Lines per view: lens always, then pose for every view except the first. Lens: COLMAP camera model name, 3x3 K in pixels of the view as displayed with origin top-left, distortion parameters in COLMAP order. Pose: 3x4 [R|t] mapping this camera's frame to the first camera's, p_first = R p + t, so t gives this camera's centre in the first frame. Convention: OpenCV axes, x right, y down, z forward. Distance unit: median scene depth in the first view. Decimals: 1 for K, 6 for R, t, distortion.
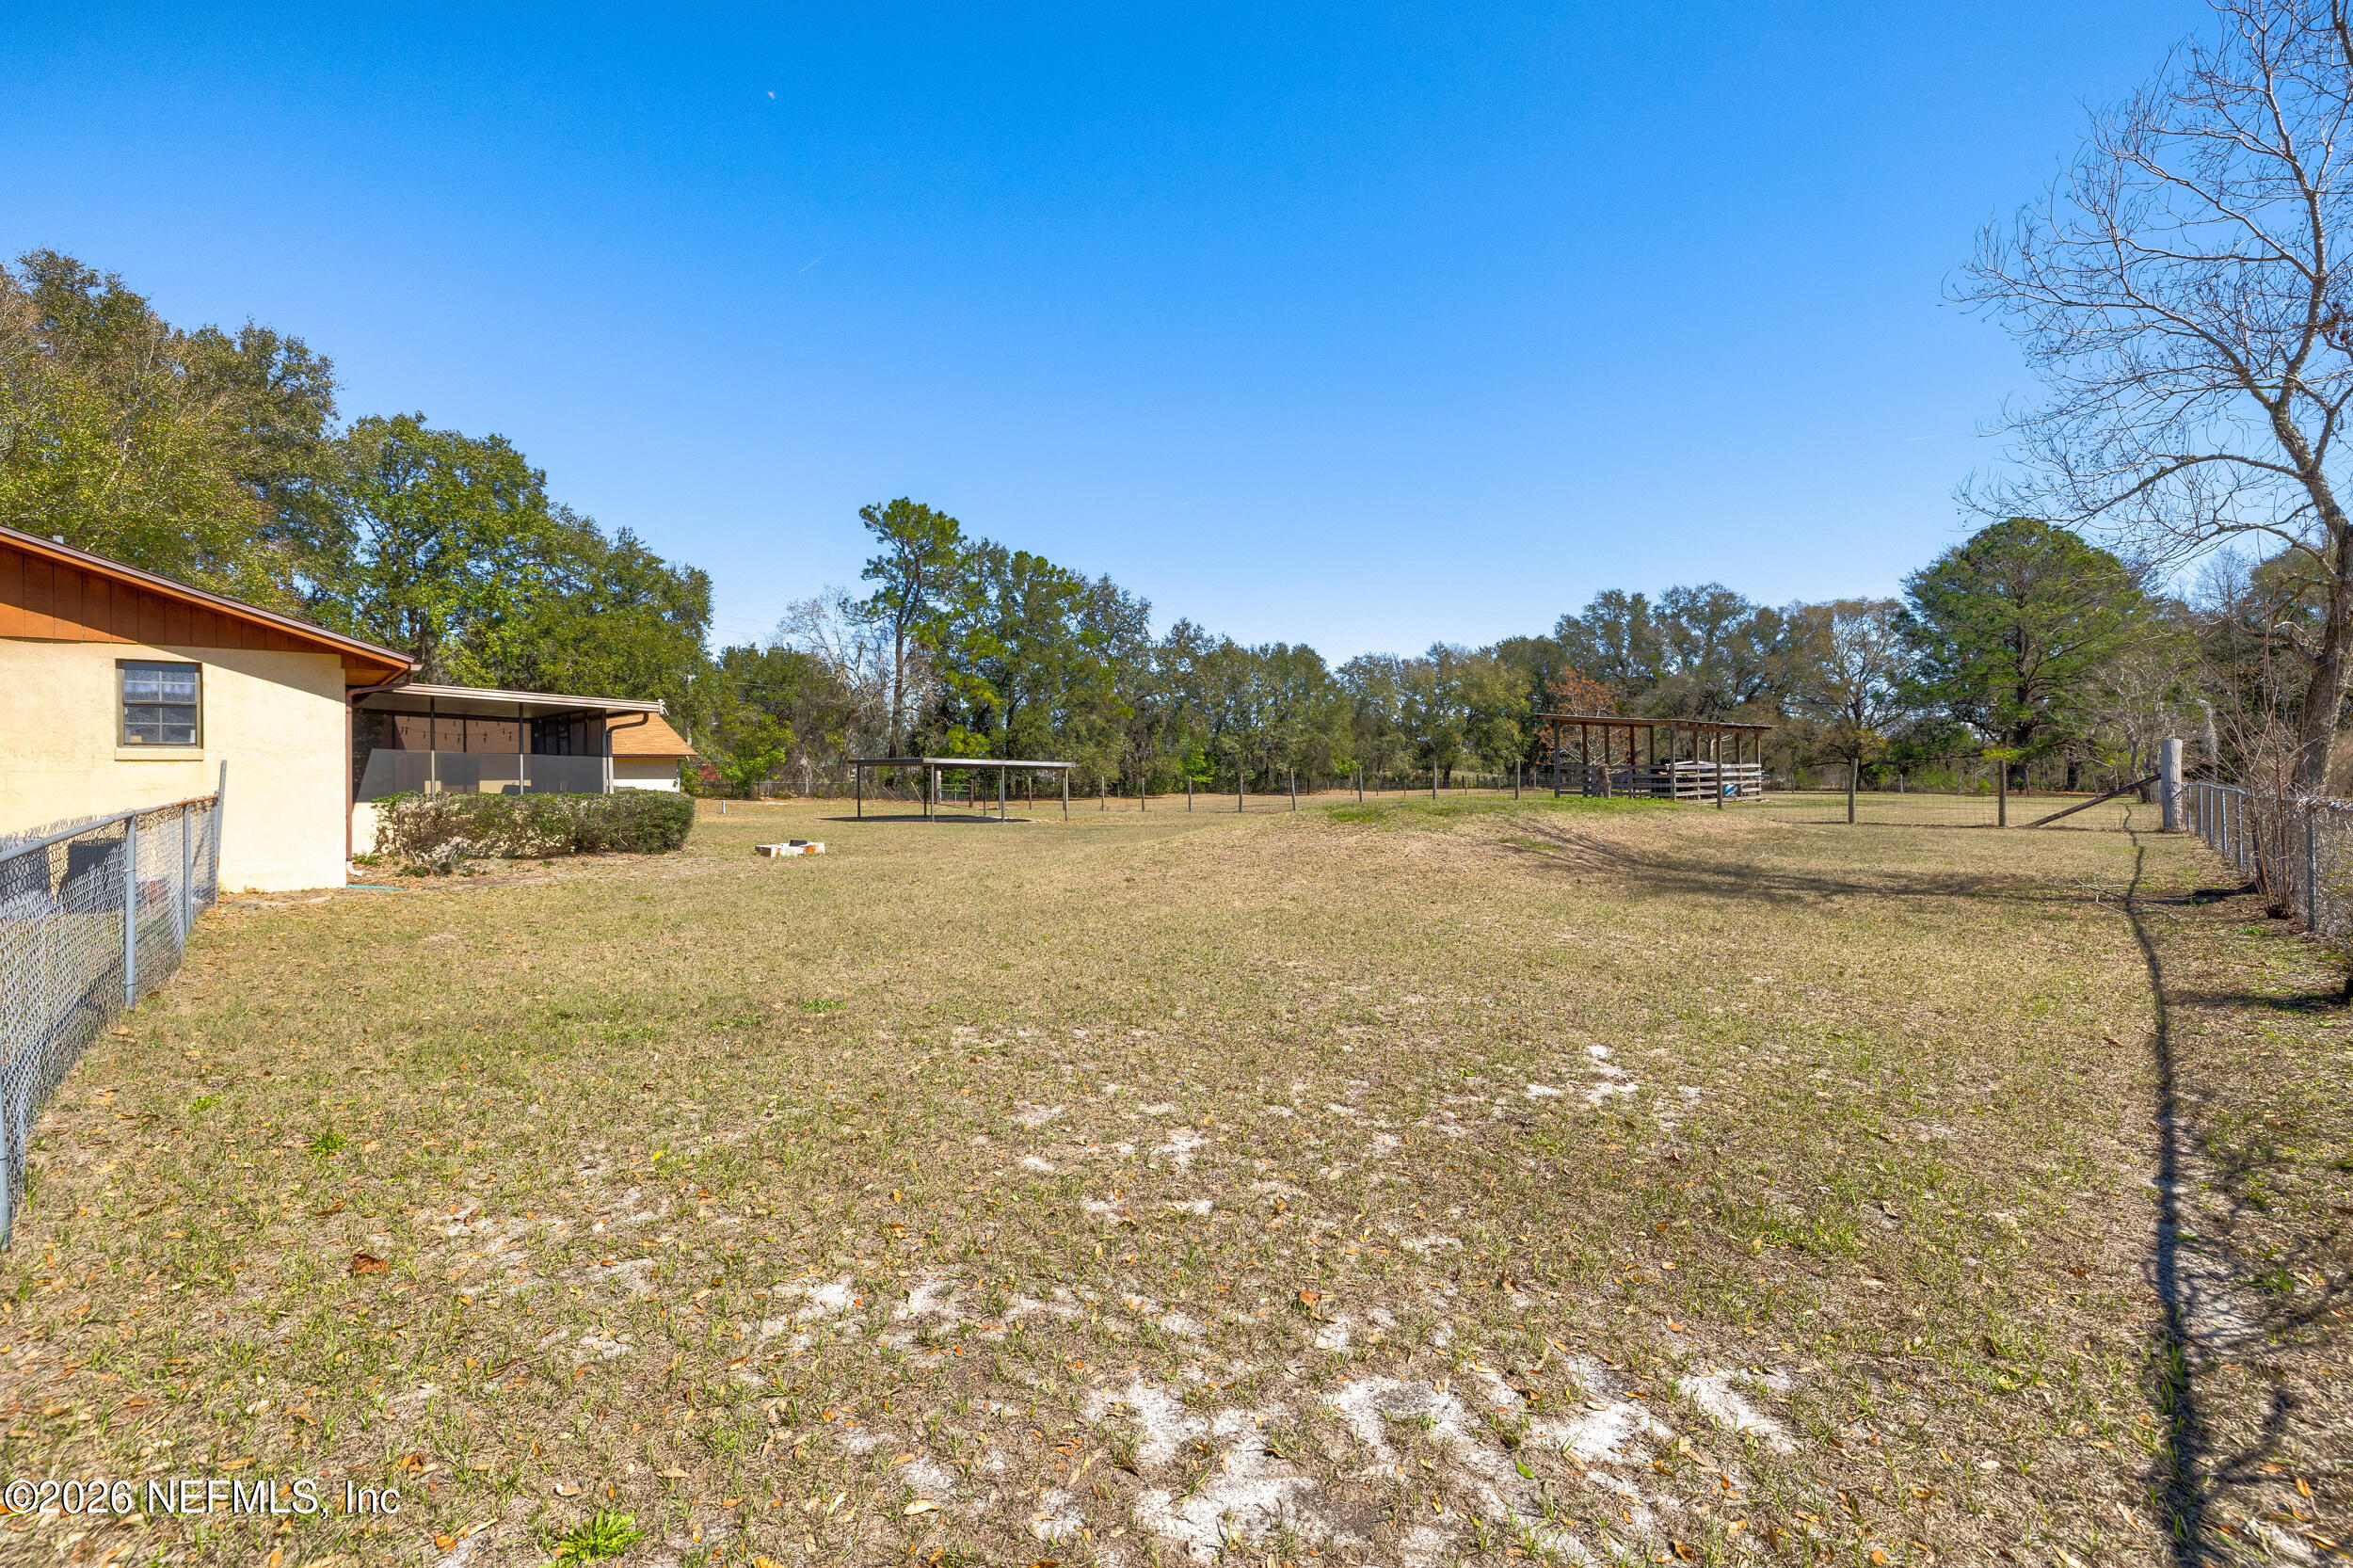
lens RADIAL K [[977.6, 0, 1166.4], [0, 977.6, 775.7], [0, 0, 1]] dist [-0.001012, -0.000087]
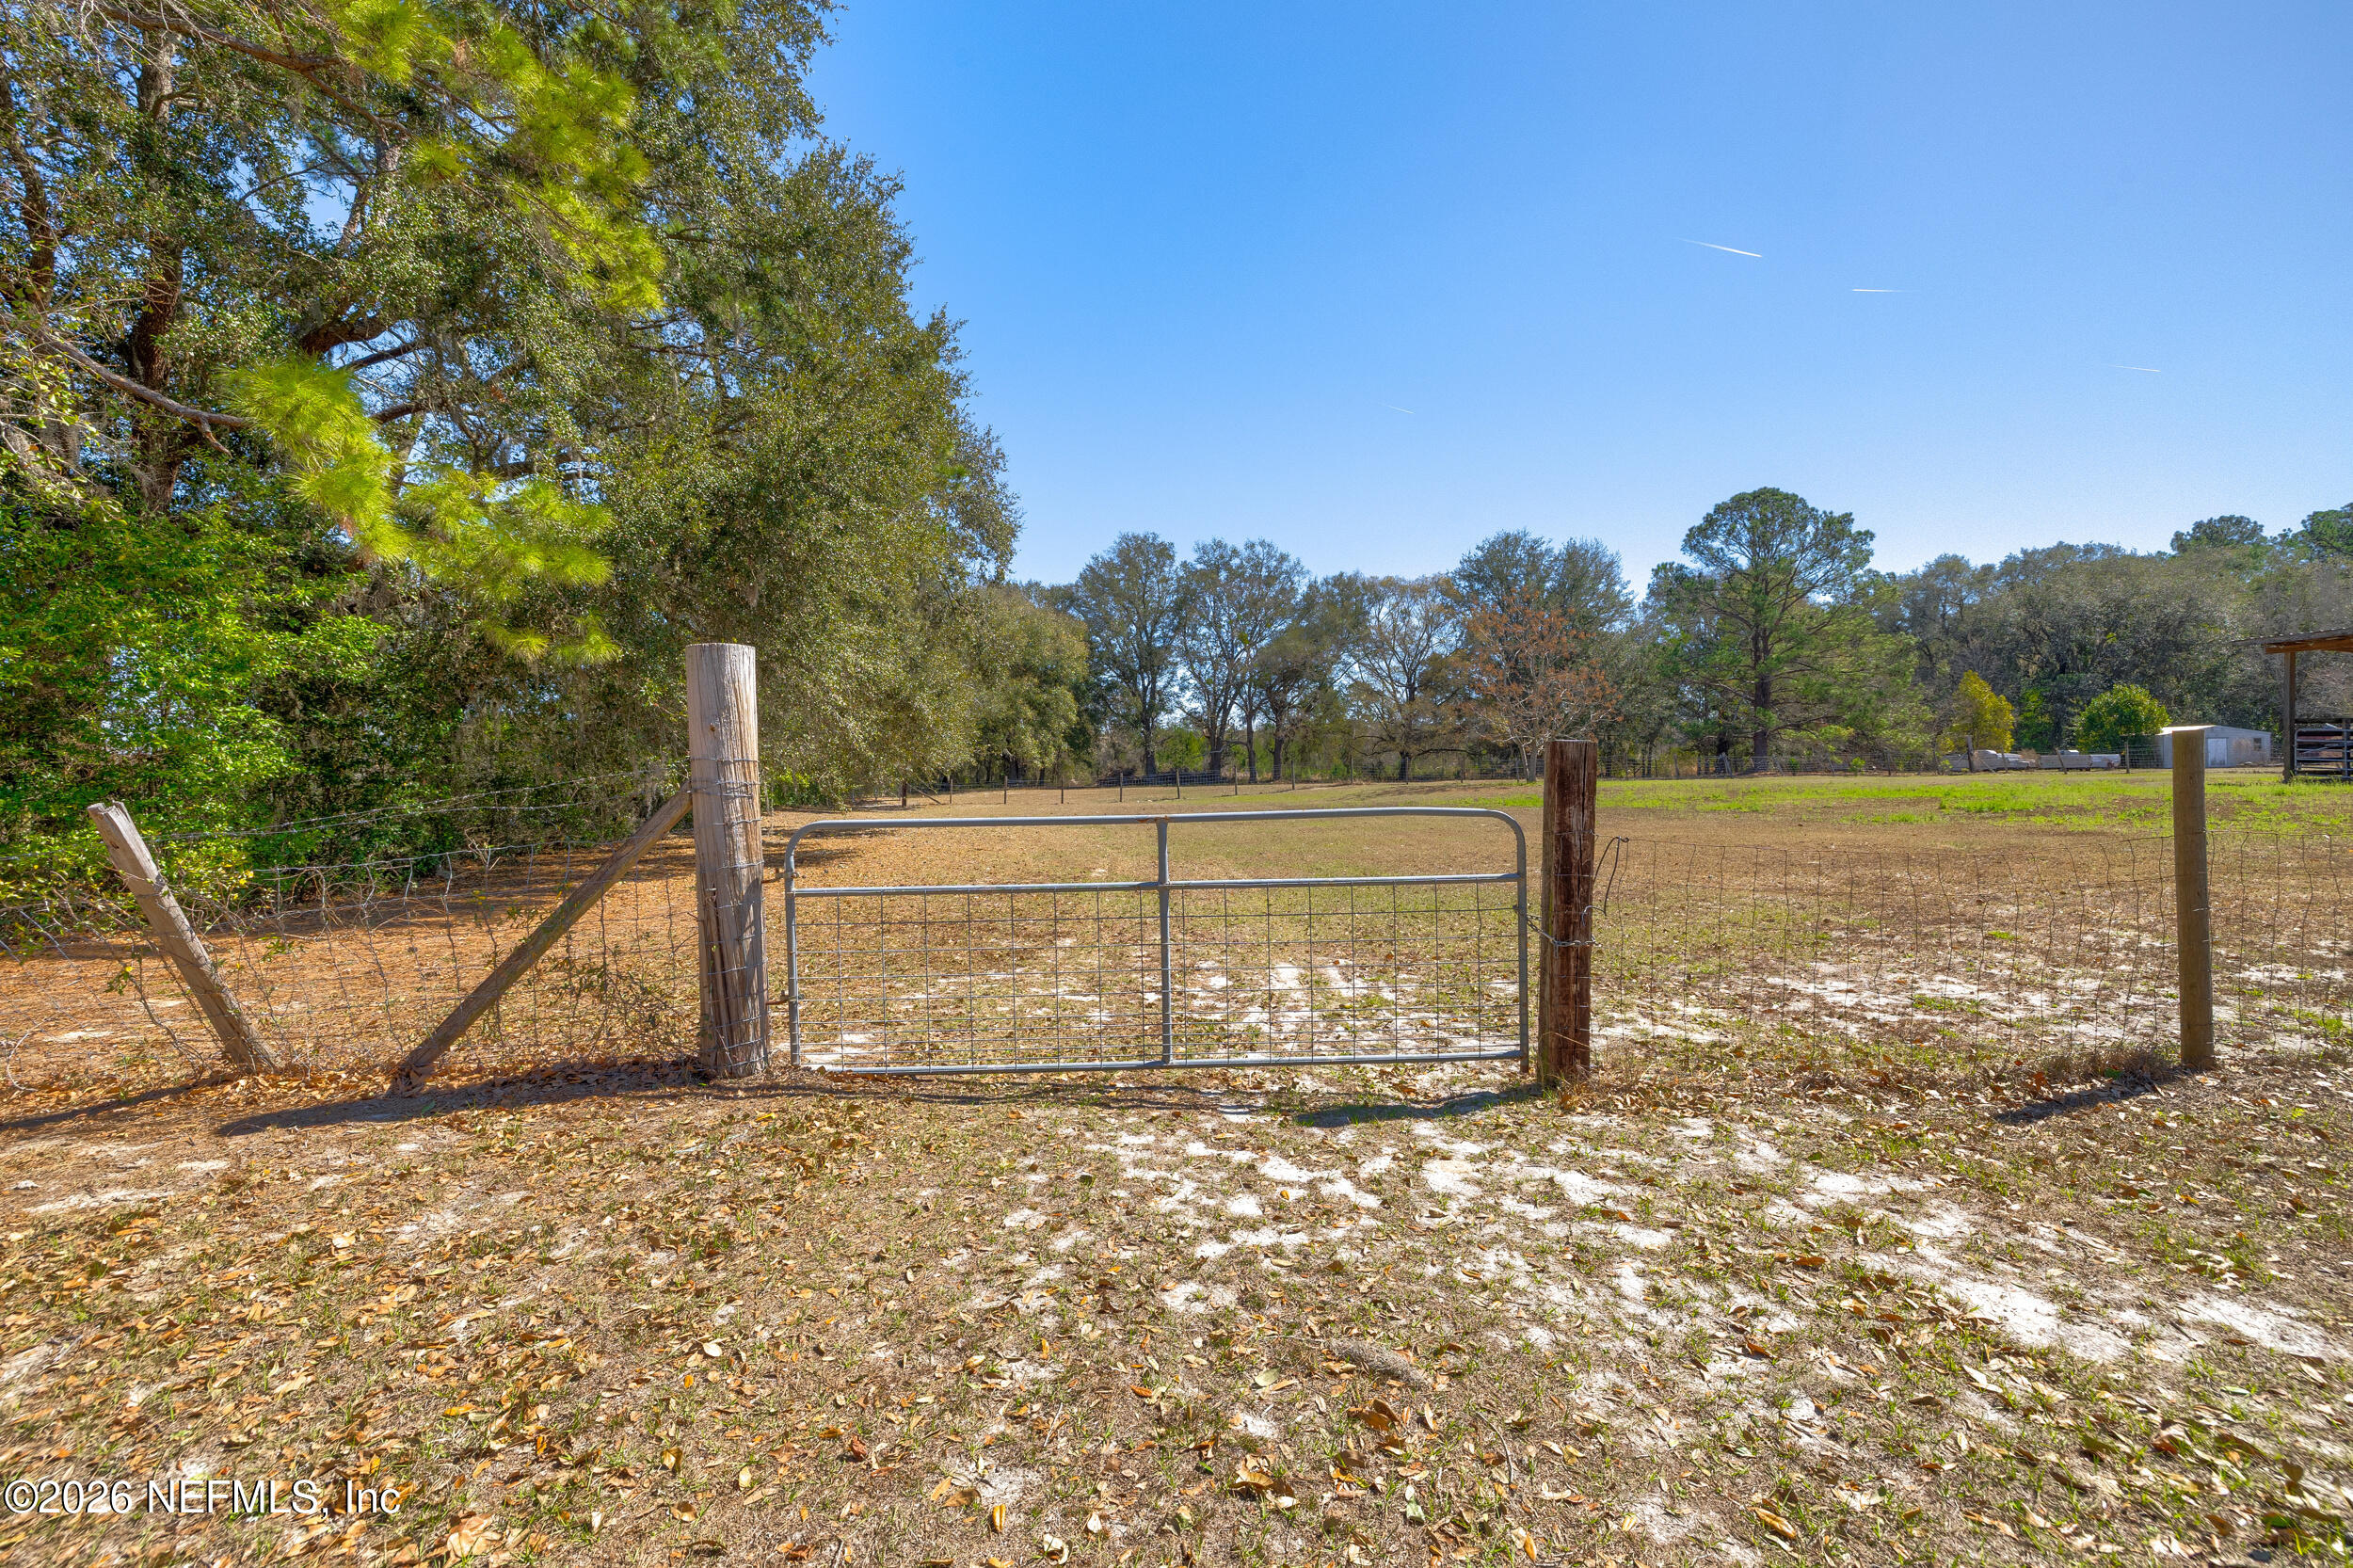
lens RADIAL K [[977.6, 0, 1171.0], [0, 977.6, 764.9], [0, 0, 1]] dist [-0.001012, -0.000087]
pose [[0.631412, -0.003485, 0.775439, -0.172449], [0.015450, 0.999848, -0.008087, 0.003936], [-0.775293, 0.017087, 0.631370, 0.602641]]
